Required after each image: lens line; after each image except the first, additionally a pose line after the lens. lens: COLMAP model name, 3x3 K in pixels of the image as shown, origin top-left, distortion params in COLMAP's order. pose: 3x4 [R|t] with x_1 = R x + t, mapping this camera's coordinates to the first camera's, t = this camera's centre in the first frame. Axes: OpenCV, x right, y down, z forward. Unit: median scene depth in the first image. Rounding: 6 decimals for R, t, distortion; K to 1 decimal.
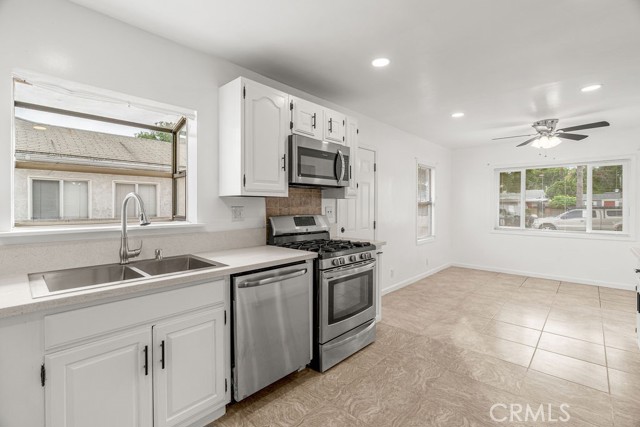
lens RADIAL K [[290.6, 0, 317.9], [0, 290.6, 206.0], [0, 0, 1]] dist [-0.013216, 0.004401]
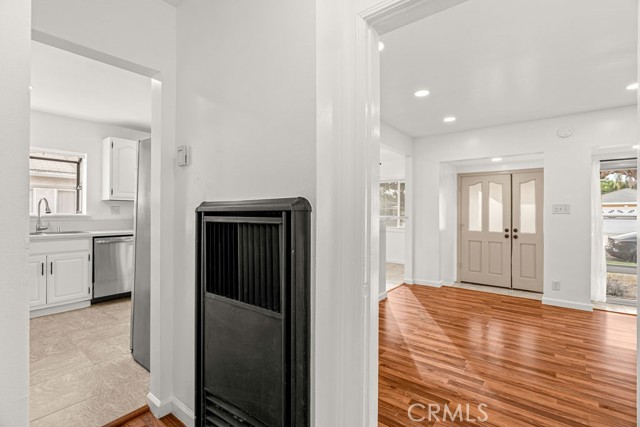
lens RADIAL K [[290.6, 0, 319.7], [0, 290.6, 211.4], [0, 0, 1]] dist [-0.013216, 0.004401]
pose [[0.996018, 0.004603, 0.089036, 0.745650], [-0.004011, 0.999969, -0.006823, 0.037460], [-0.089064, 0.006439, 0.996005, -0.797172]]
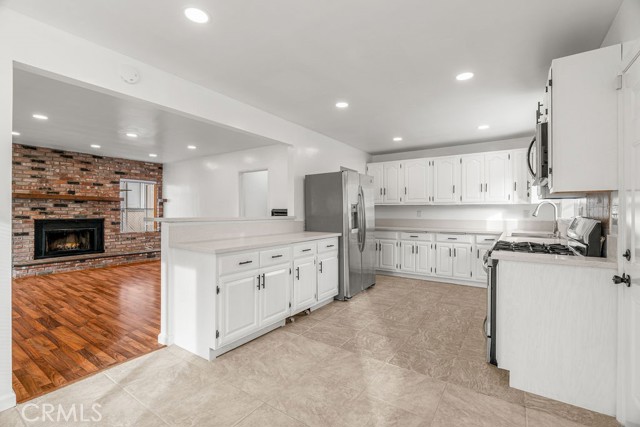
lens RADIAL K [[290.6, 0, 320.2], [0, 290.6, 211.5], [0, 0, 1]] dist [-0.013216, 0.004401]
pose [[-0.987001, -0.005211, -0.160631, 0.856772], [-0.005727, 0.999980, 0.002750, 0.021078], [0.160614, 0.003634, -0.987011, 1.836470]]
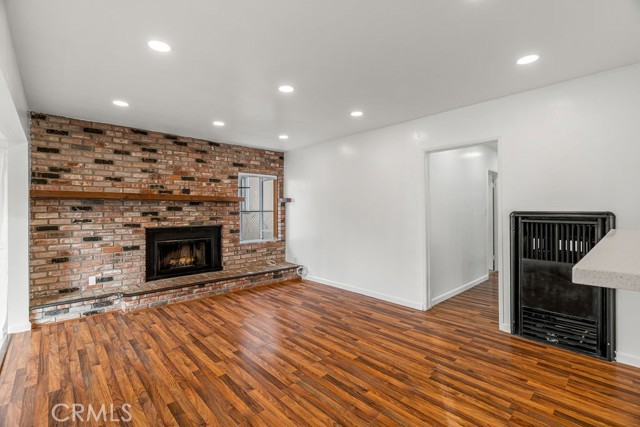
lens RADIAL K [[290.6, 0, 319.2], [0, 290.6, 208.7], [0, 0, 1]] dist [-0.013216, 0.004401]
pose [[-0.997818, 0.005382, 0.065810, 1.541944], [0.005177, 0.999981, -0.003287, 0.001398], [-0.065826, -0.002940, -0.997827, 0.920266]]
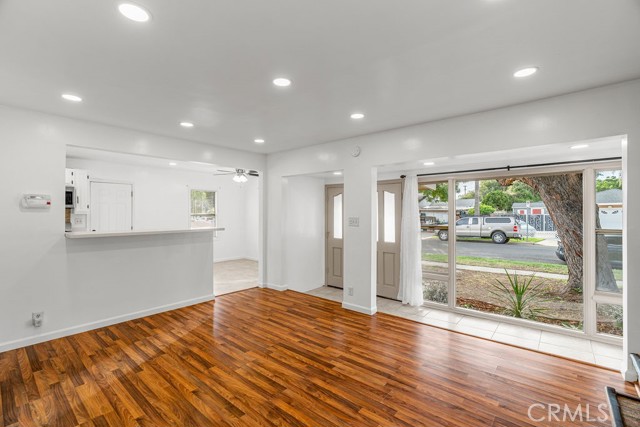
lens RADIAL K [[290.6, 0, 321.6], [0, 290.6, 211.0], [0, 0, 1]] dist [-0.013216, 0.004401]
pose [[0.998573, 0.001207, 0.053387, 1.806890], [-0.000820, 0.999973, -0.007274, -0.035296], [-0.053395, 0.007220, 0.998547, -1.053270]]
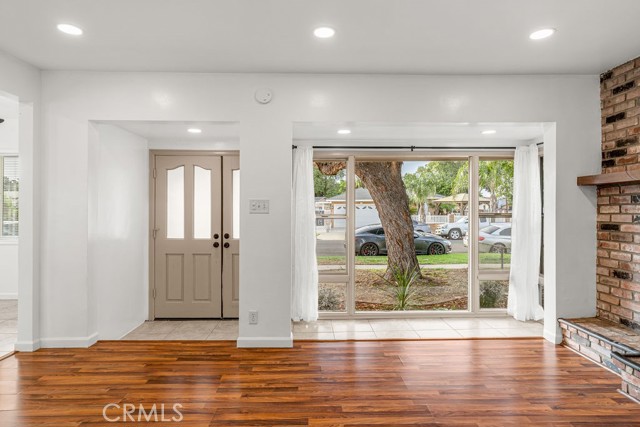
lens RADIAL K [[354.4, 0, 320.1], [0, 354.4, 210.3], [0, 0, 1]] dist [-0.005133, 0.001808]
pose [[0.712164, 0.000377, 0.702013, 1.360063], [0.000321, 1.000000, -0.000862, 0.026014], [-0.702013, 0.000839, 0.712164, -0.492791]]
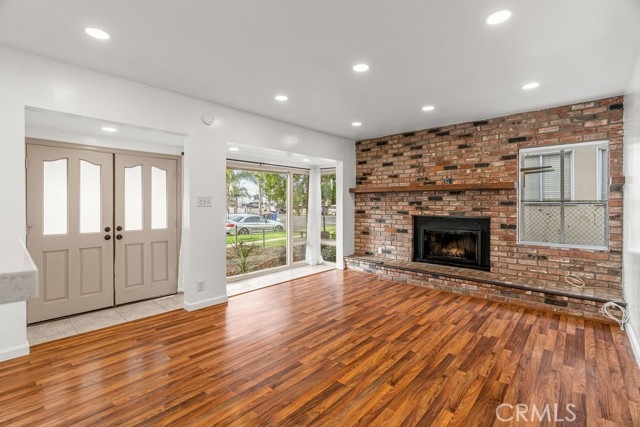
lens RADIAL K [[290.6, 0, 317.0], [0, 290.6, 207.3], [0, 0, 1]] dist [-0.013216, 0.004401]
pose [[-0.015962, -0.010192, 0.999821, 0.734865], [0.002247, 0.999945, 0.010229, 0.025080], [-0.999870, 0.002410, -0.015938, 0.028890]]
